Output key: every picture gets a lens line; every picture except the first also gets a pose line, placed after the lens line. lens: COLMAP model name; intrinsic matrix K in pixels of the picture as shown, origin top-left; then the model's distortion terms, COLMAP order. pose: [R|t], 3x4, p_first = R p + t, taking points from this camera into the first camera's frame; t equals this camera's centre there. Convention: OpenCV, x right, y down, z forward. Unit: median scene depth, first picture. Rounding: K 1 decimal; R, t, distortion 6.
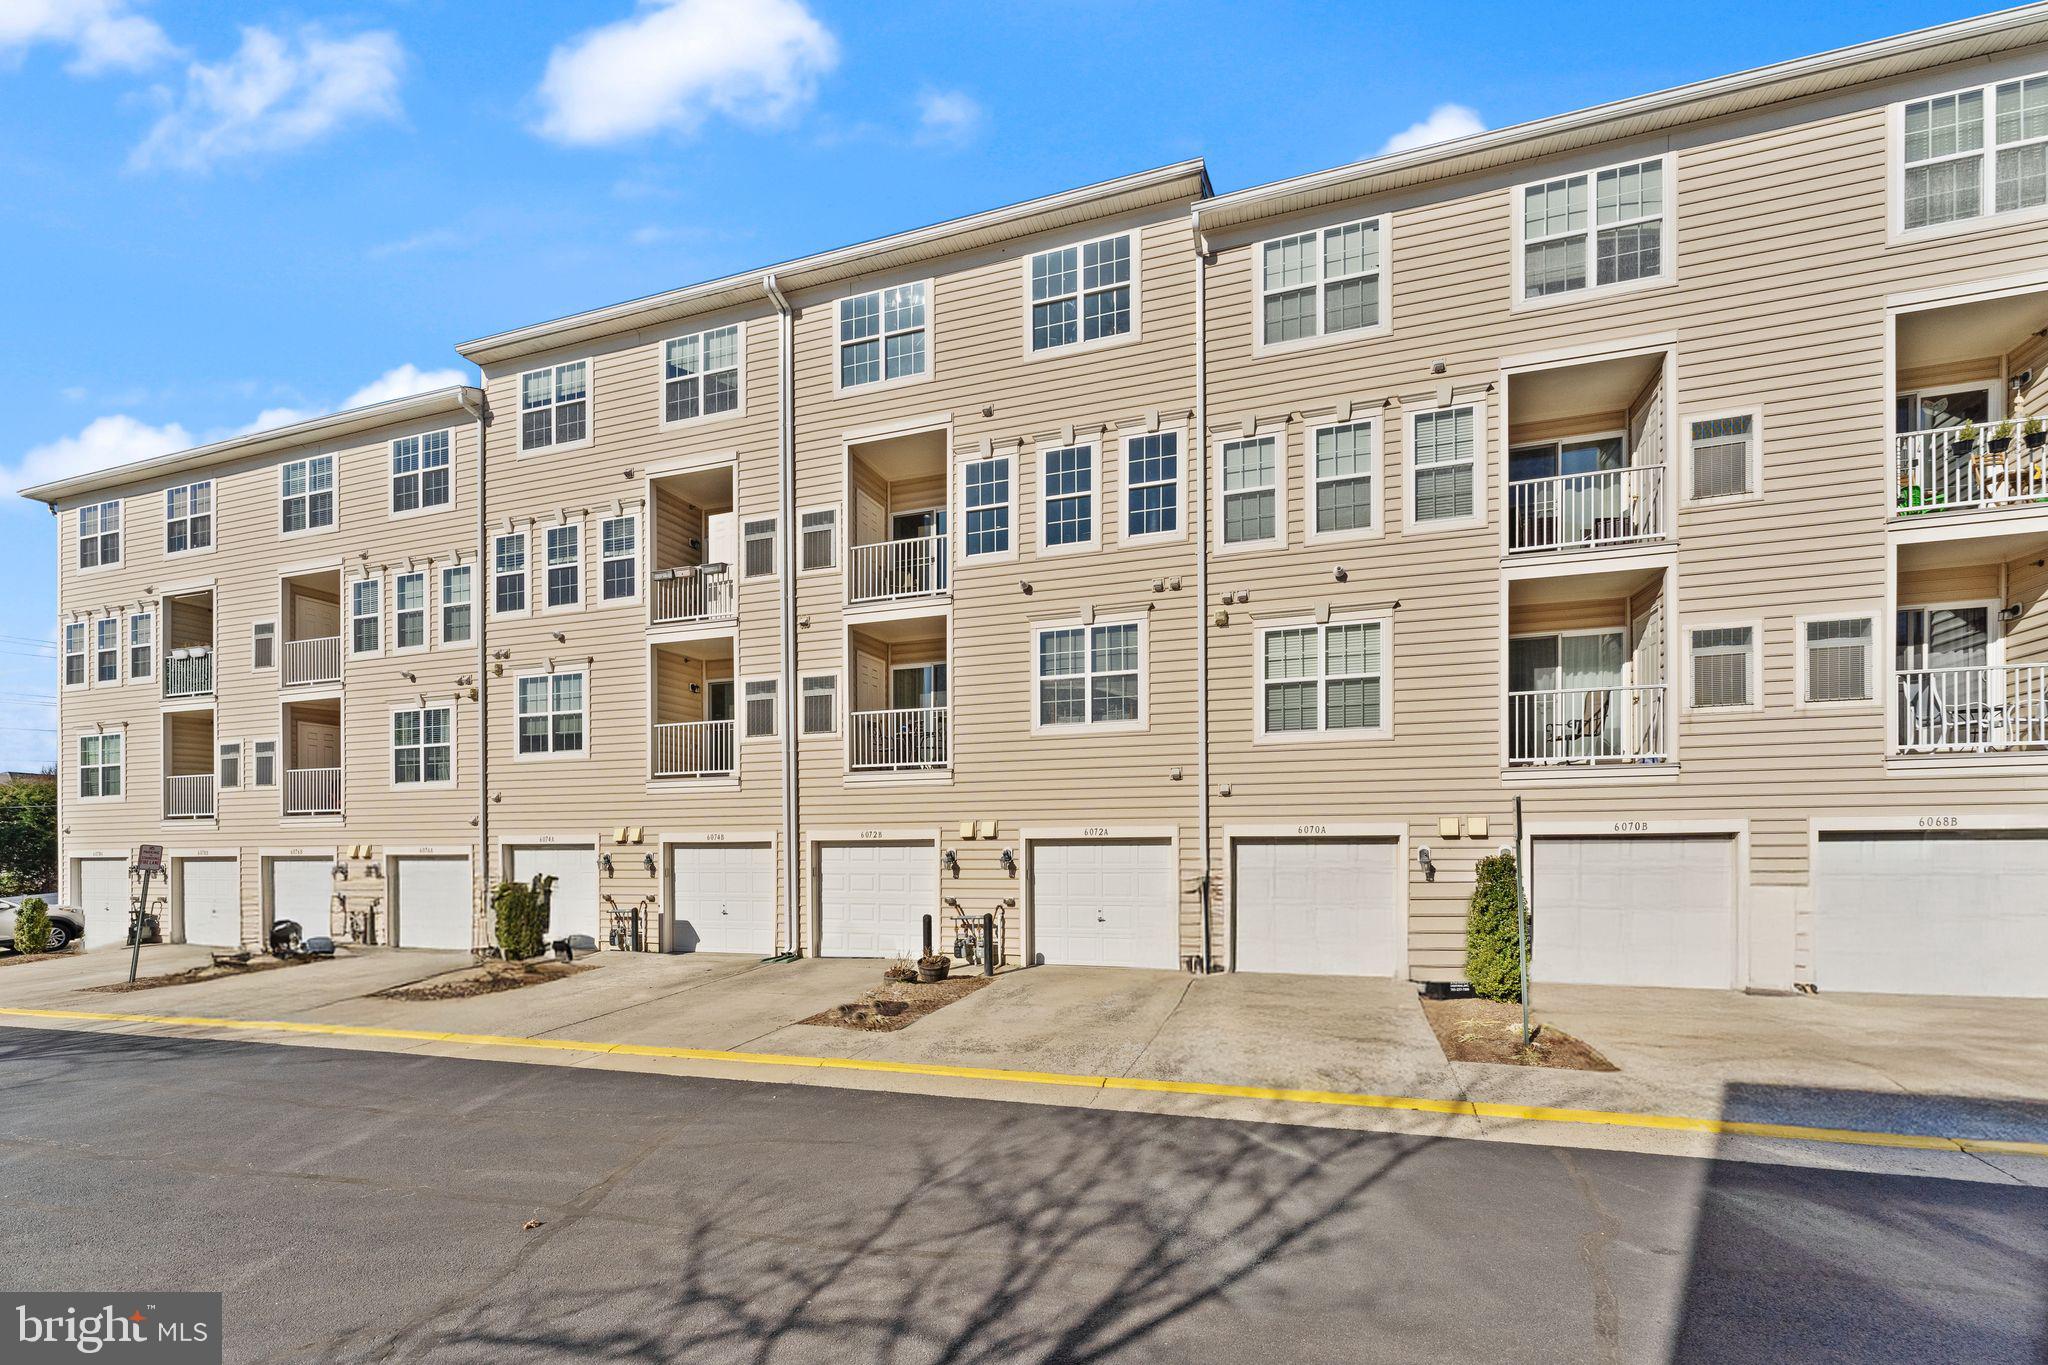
lens RADIAL K [[900.9, 0, 958.9], [0, 900.9, 857.1], [0, 0, 1]] dist [-0.001522, 0.000778]
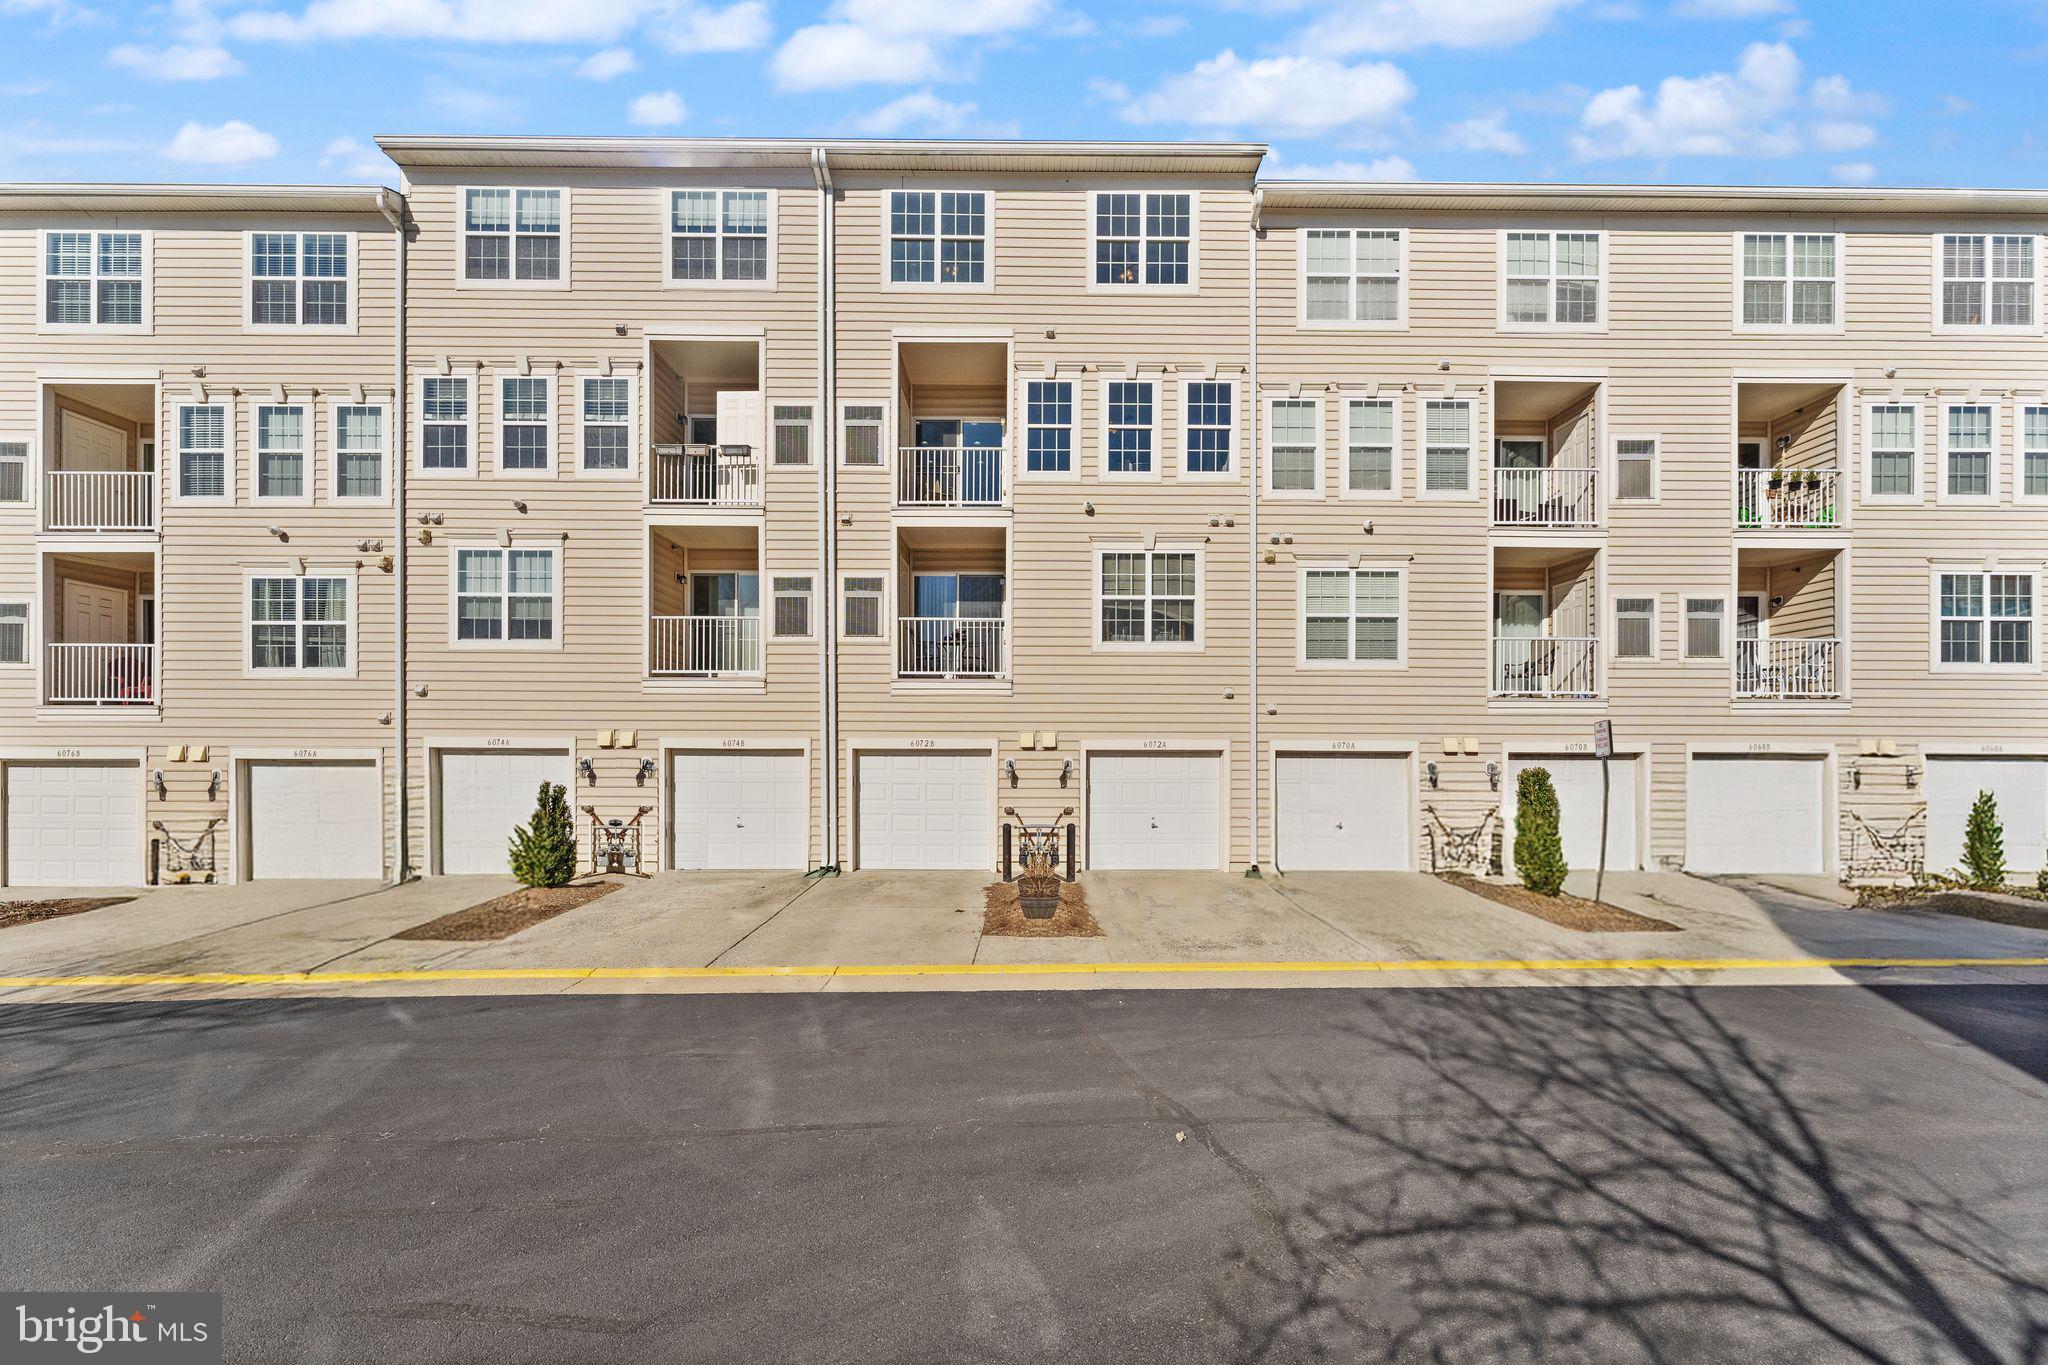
lens RADIAL K [[900.9, 0, 965.7], [0, 900.9, 770.9], [0, 0, 1]] dist [-0.001522, 0.000778]
pose [[0.941505, 0.007233, 0.336923, -0.421900], [-0.006784, 0.999974, -0.002509, 0.007756], [-0.336932, 0.000077, 0.941529, 0.068482]]
